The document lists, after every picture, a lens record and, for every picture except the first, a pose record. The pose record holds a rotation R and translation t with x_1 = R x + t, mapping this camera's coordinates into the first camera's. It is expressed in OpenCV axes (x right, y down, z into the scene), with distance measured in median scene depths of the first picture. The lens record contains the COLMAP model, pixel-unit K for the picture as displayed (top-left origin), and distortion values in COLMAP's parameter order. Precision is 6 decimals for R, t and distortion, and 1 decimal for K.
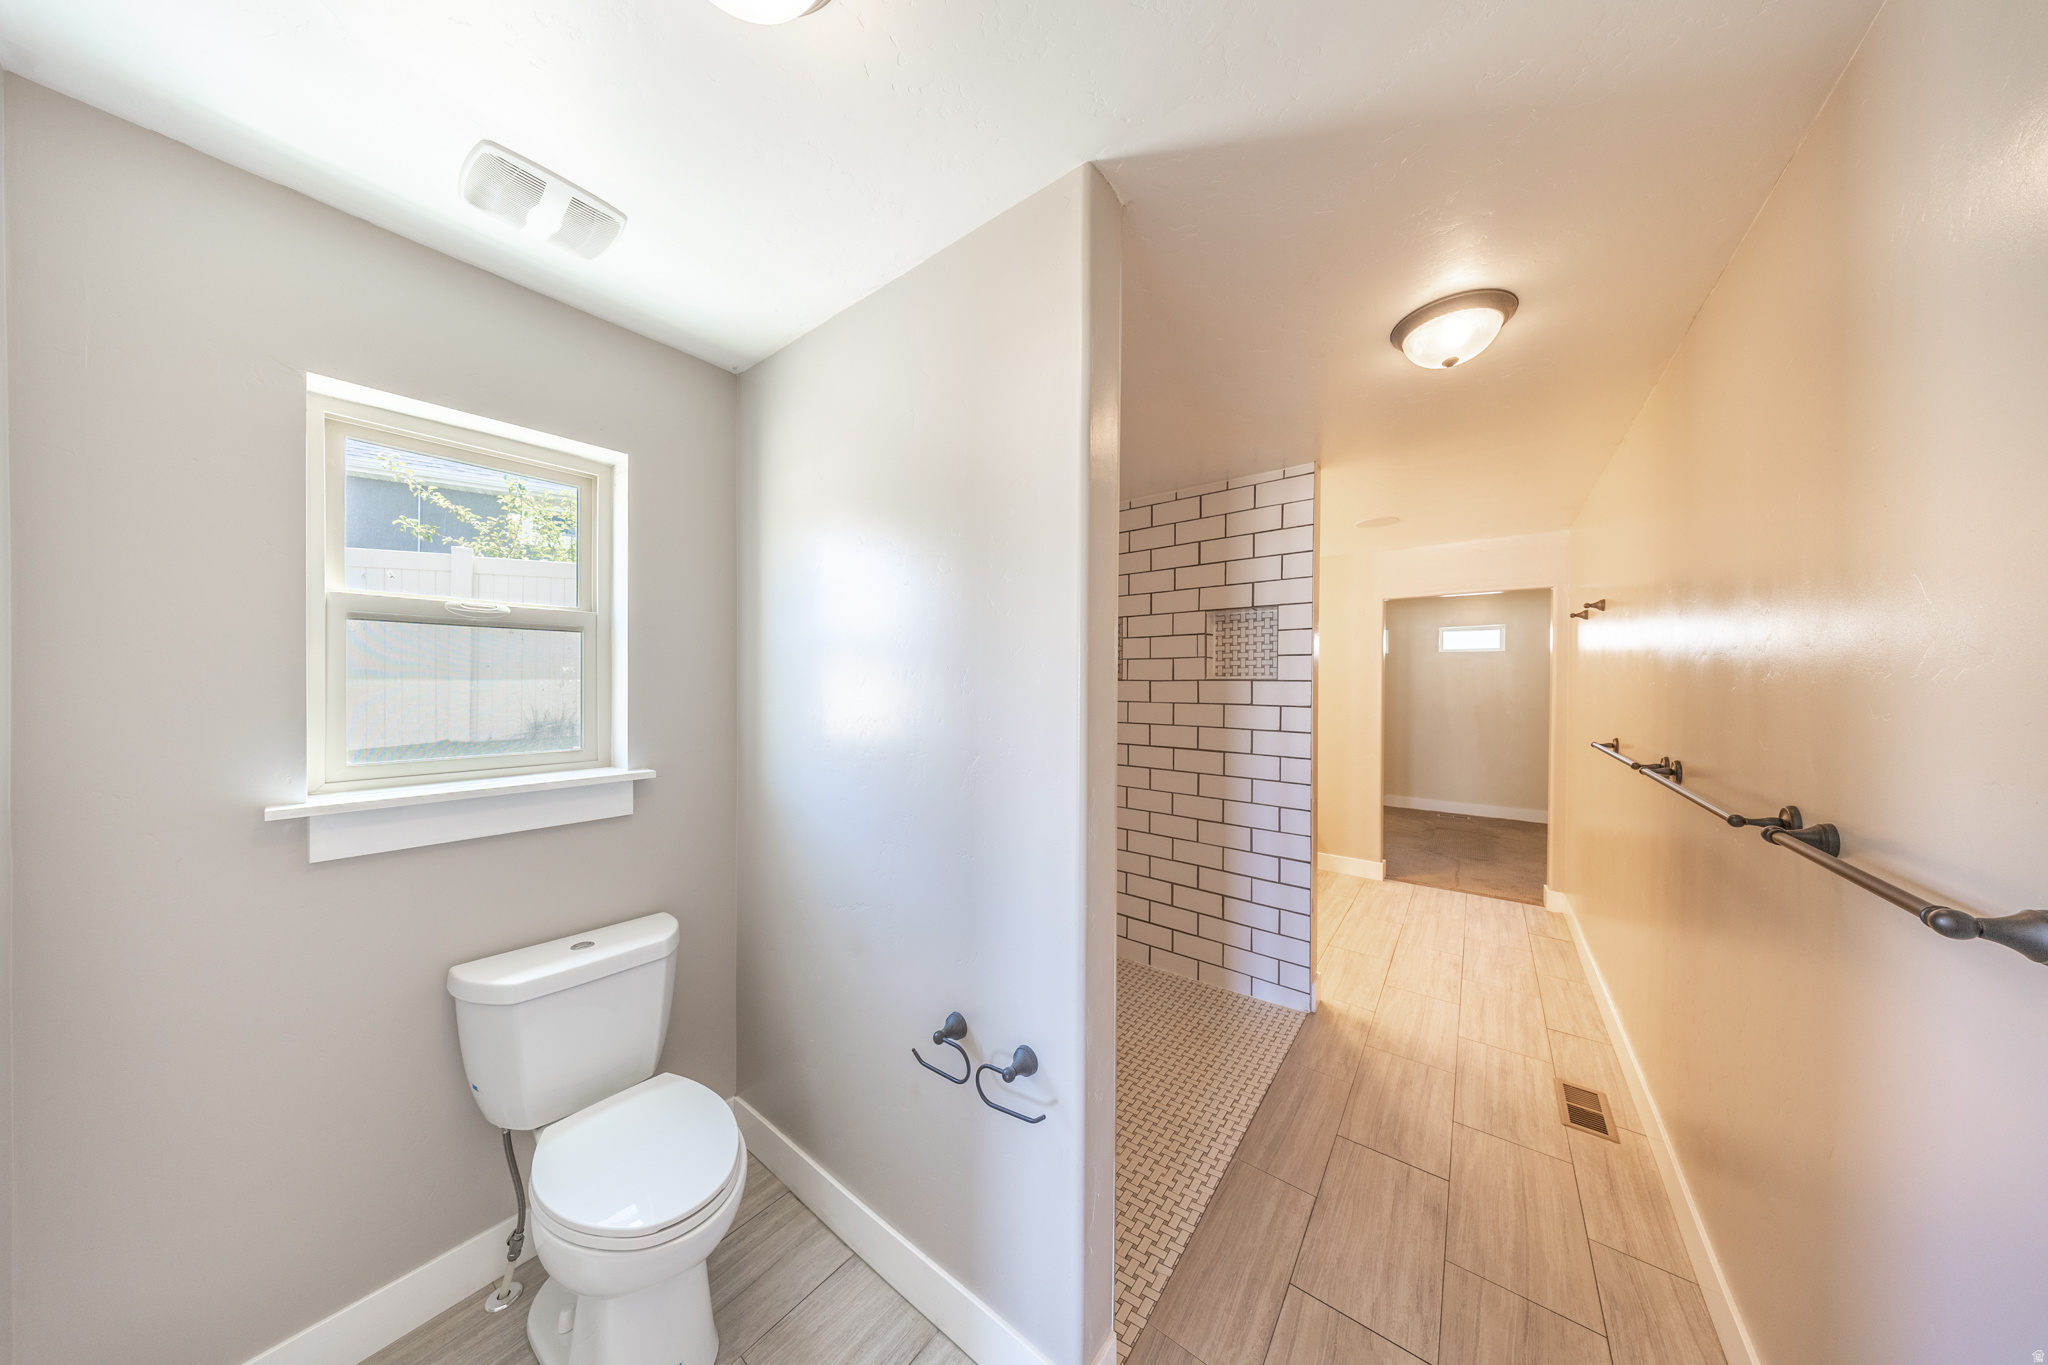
lens RADIAL K [[593.3, 0, 1012.7], [0, 593.3, 681.1], [0, 0, 1]] dist [0.000041, 0.001127]
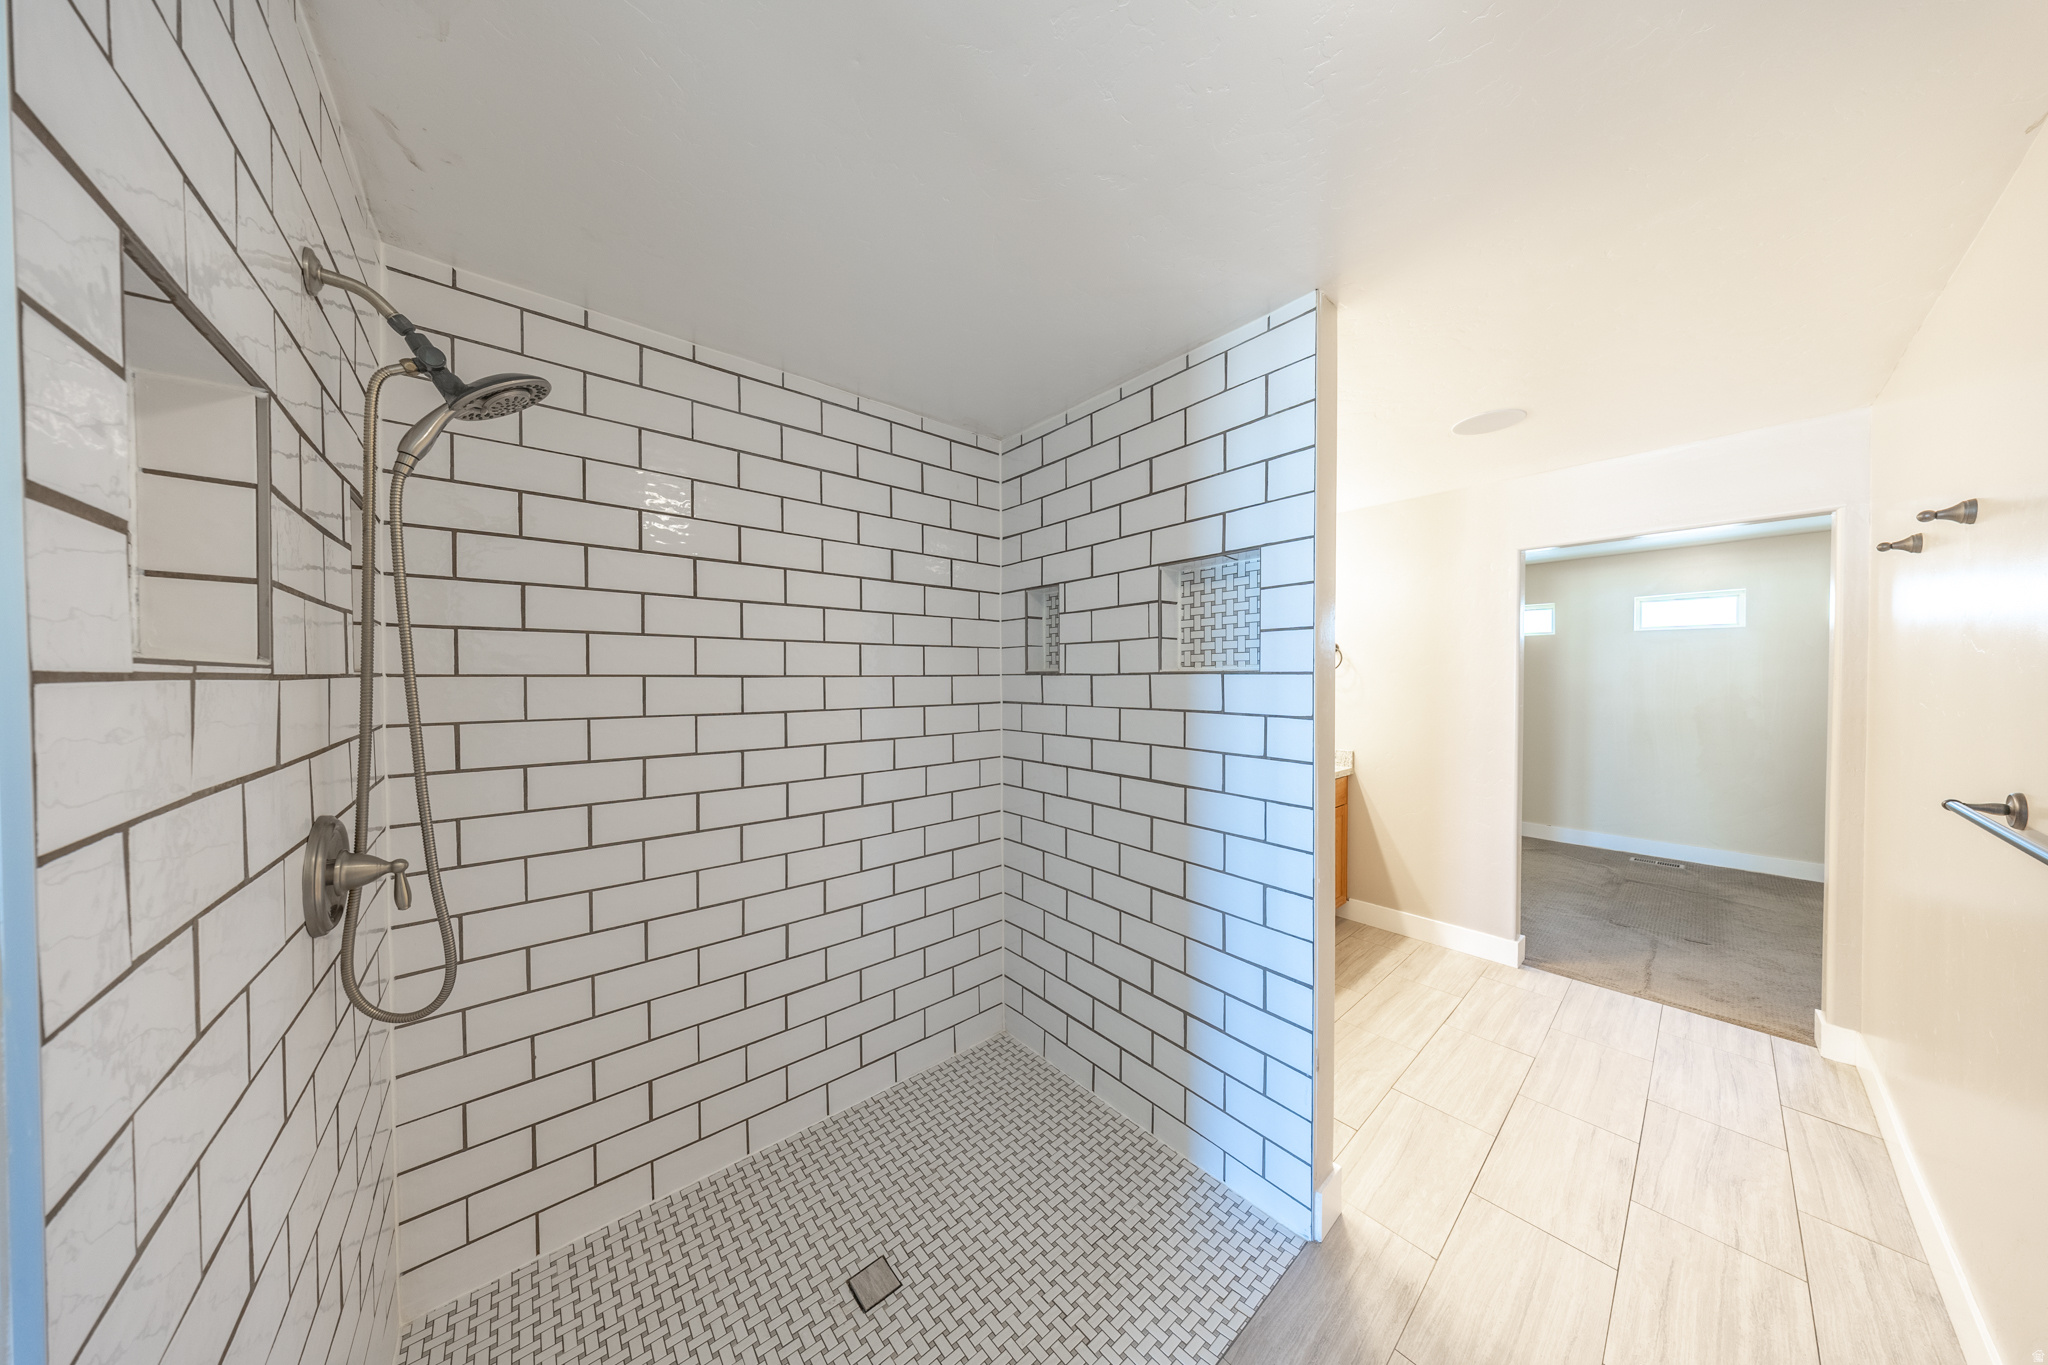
lens RADIAL K [[593.3, 0, 1023.8], [0, 593.3, 684.3], [0, 0, 1]] dist [0.000041, 0.001127]
pose [[0.980343, -0.006150, -0.197206, 0.297476], [0.008740, 0.999887, 0.012266, 0.000871], [0.197108, -0.013748, 0.980285, 0.330062]]
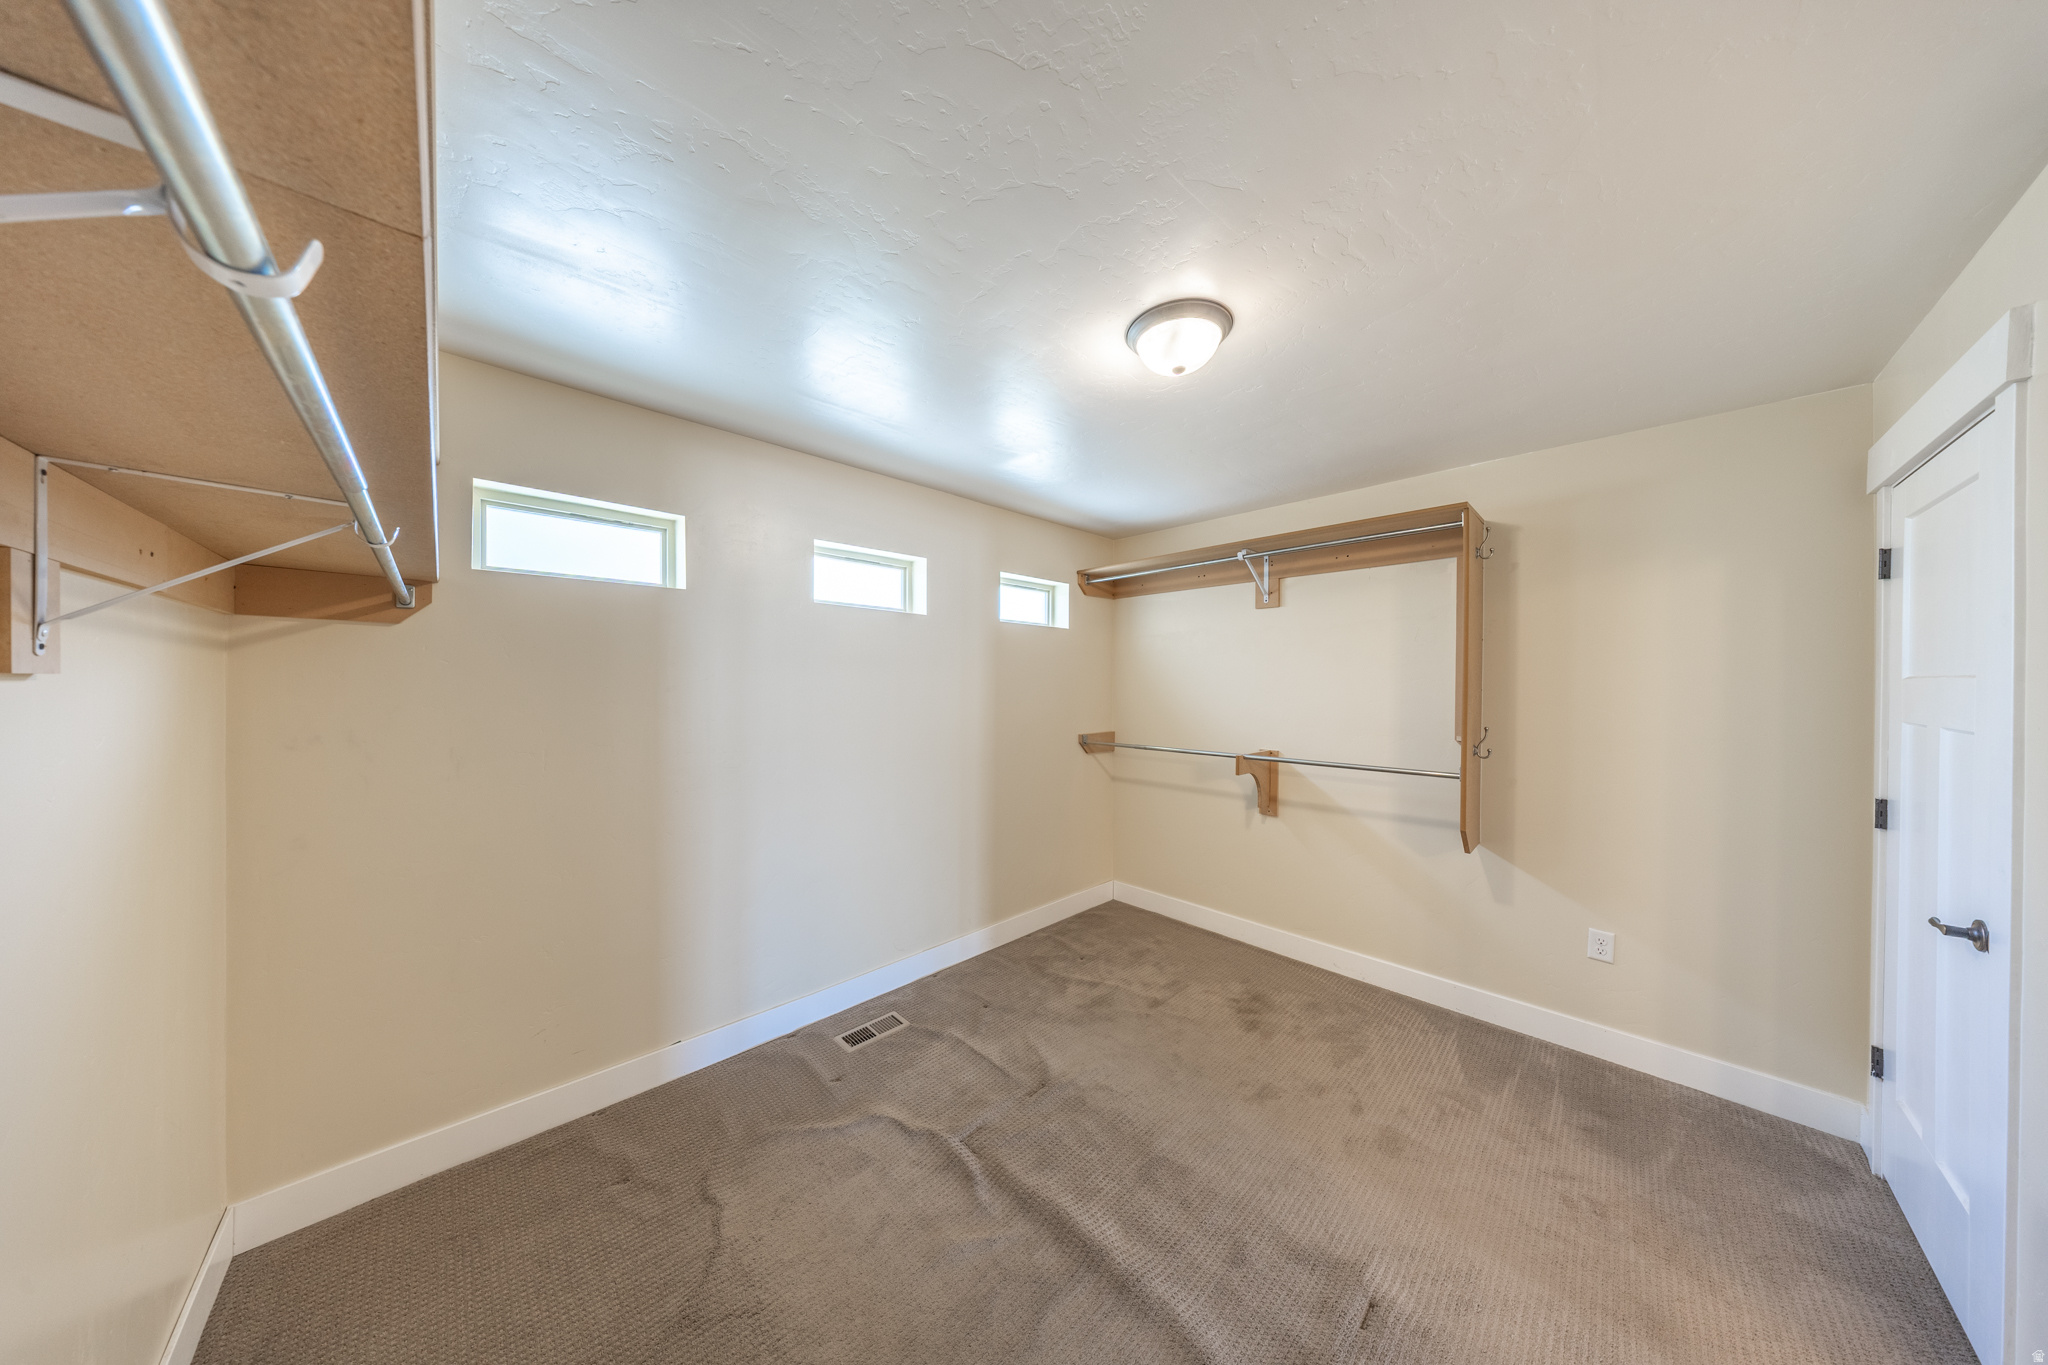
lens RADIAL K [[593.3, 0, 1024.3], [0, 593.3, 688.9], [0, 0, 1]] dist [0.000041, 0.001127]
pose [[0.130972, -0.006508, 0.991365, 0.789236], [-0.002351, 0.999974, 0.006875, 0.007019], [-0.991383, -0.003231, 0.130954, 1.800490]]
